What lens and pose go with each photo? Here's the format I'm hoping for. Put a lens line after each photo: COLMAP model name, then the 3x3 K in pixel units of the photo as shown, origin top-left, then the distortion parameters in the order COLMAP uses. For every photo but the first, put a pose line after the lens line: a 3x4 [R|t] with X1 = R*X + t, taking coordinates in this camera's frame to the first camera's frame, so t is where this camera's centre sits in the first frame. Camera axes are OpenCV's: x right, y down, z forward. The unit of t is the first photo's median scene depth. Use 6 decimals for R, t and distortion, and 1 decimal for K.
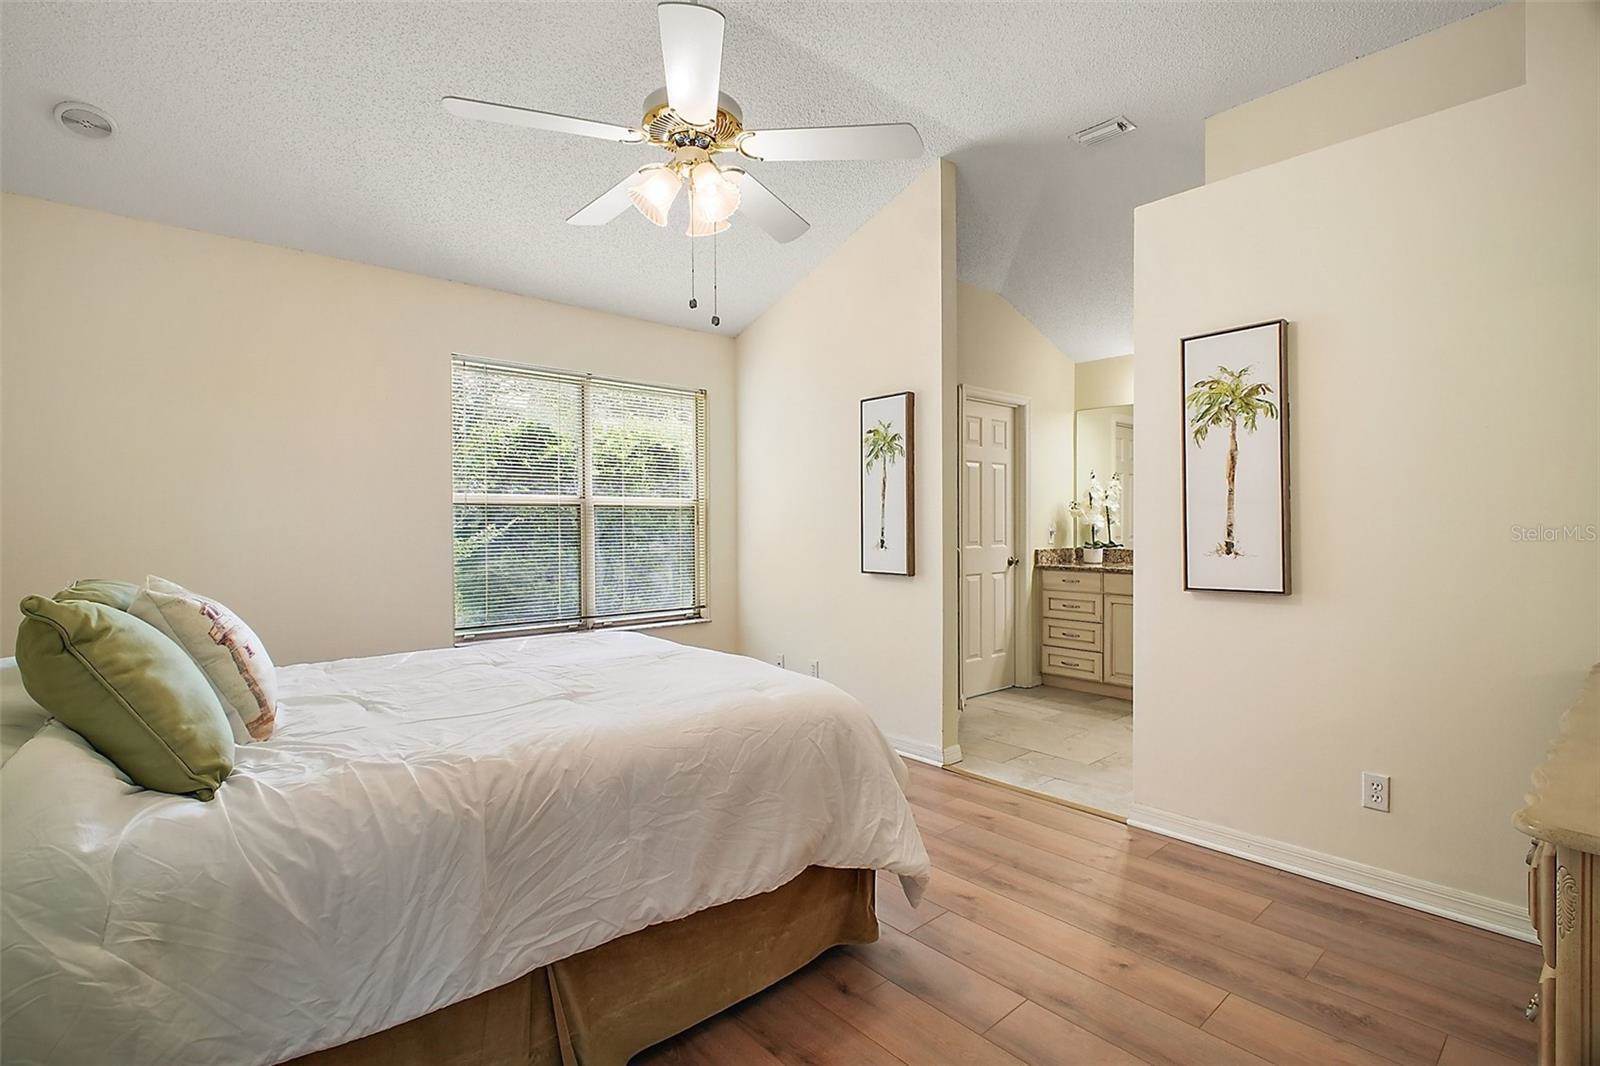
lens RADIAL K [[744.8, 0, 790.2], [0, 744.8, 531.6], [0, 0, 1]] dist [-0.000366, -0.000288]
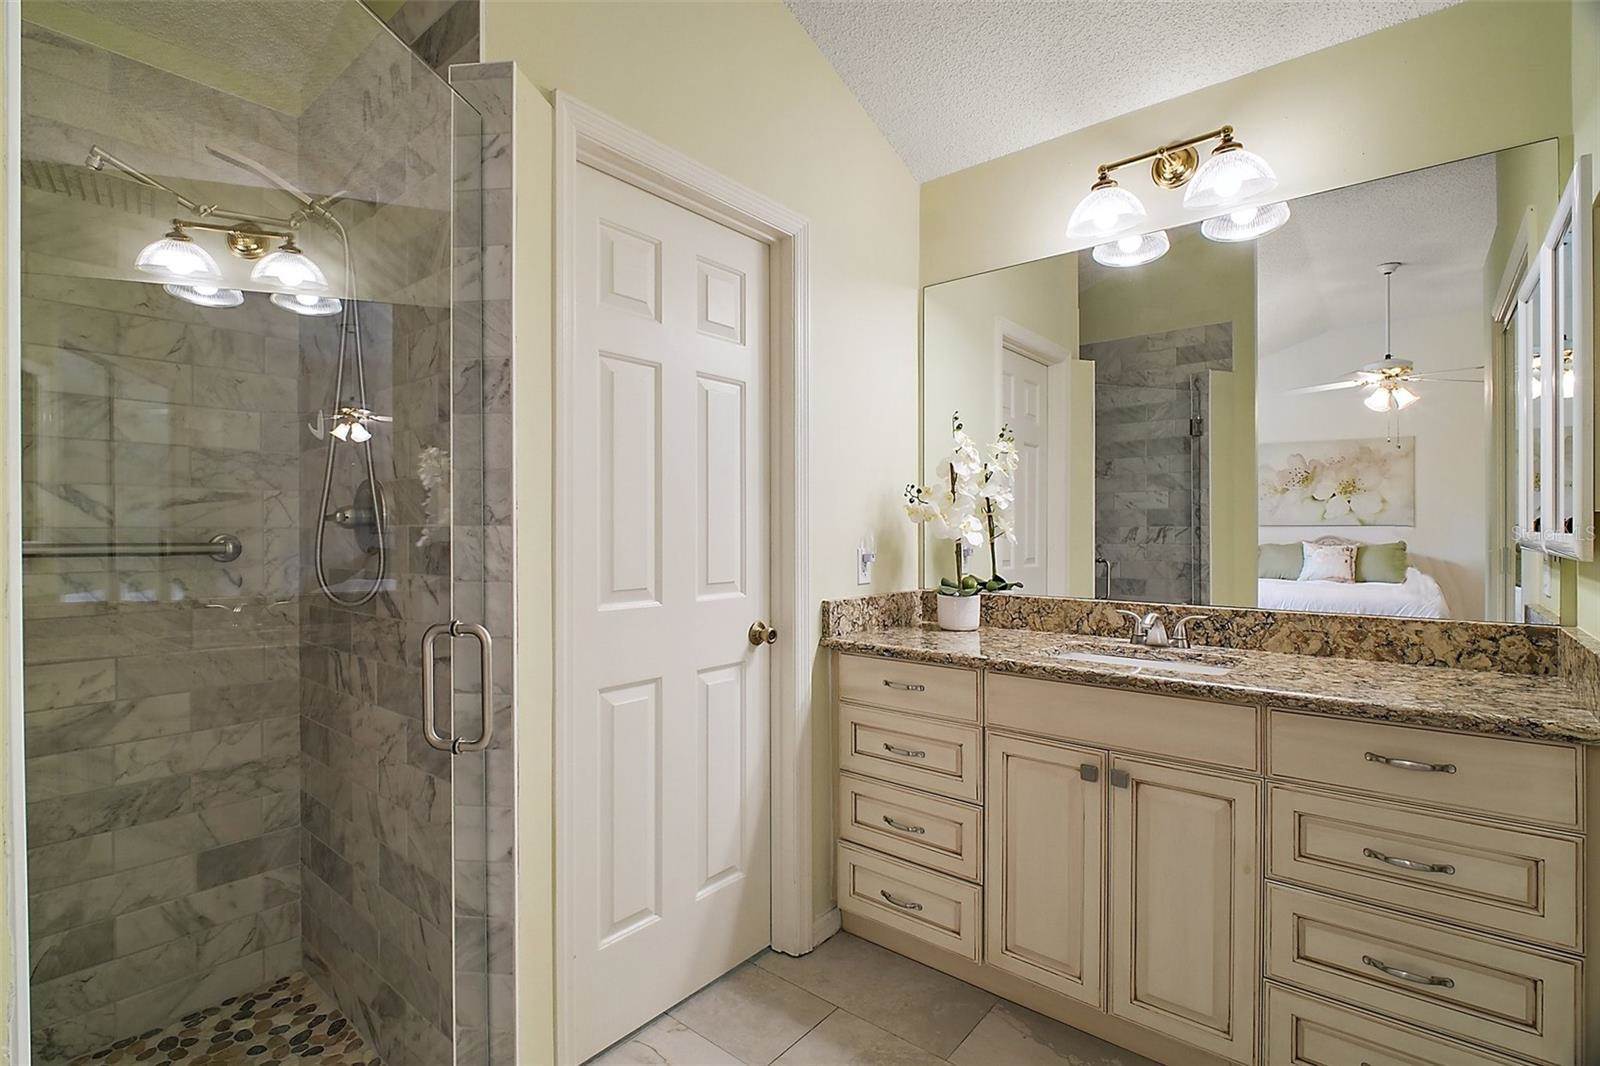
lens RADIAL K [[744.8, 0, 805.7], [0, 744.8, 534.2], [0, 0, 1]] dist [-0.000366, -0.000288]
pose [[0.984386, 0.002185, 0.176009, 0.250908], [-0.001049, 0.999978, -0.006548, -0.009596], [-0.176019, 0.006261, 0.984367, 0.608954]]
